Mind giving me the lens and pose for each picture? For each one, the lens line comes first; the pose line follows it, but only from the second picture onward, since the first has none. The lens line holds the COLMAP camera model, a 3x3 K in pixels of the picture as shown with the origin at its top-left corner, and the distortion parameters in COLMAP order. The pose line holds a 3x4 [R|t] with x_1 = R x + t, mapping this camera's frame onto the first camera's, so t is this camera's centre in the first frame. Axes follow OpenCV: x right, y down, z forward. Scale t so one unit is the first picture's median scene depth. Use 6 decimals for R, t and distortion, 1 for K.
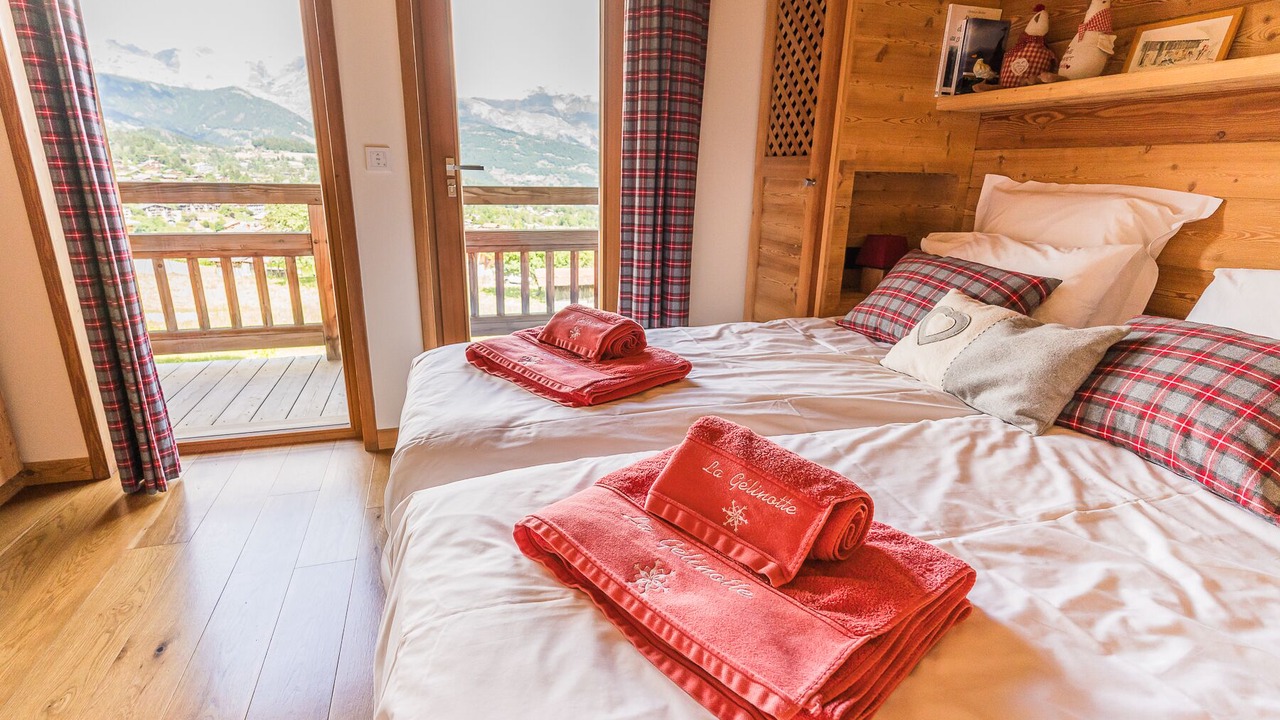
lens RADIAL K [[625.5, 0, 630.7], [0, 625.5, 364.2], [0, 0, 1]] dist [0.003596, 0.000927]
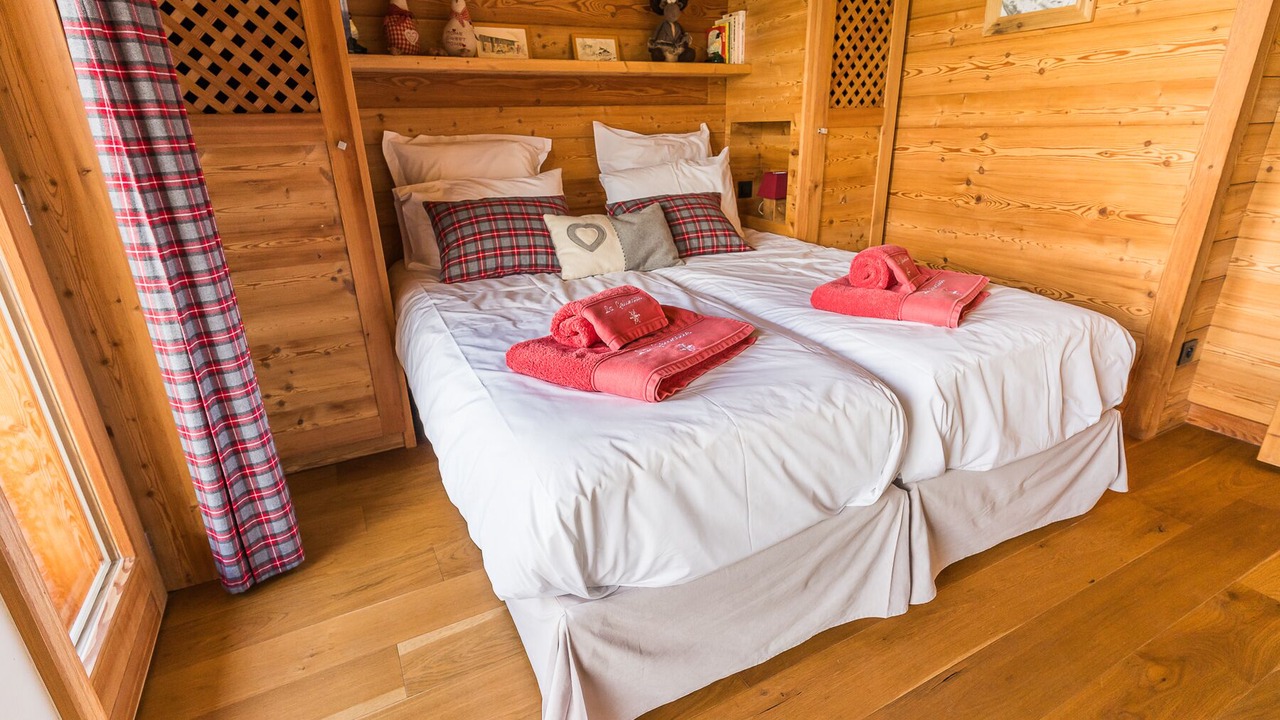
lens RADIAL K [[625.5, 0, 635.3], [0, 625.5, 360.0], [0, 0, 1]] dist [0.003596, 0.000927]
pose [[-0.179604, -0.353866, 0.917890, -0.814384], [0.316815, 0.862544, 0.394520, -0.305142], [-0.931328, 0.361658, -0.042806, 0.952414]]
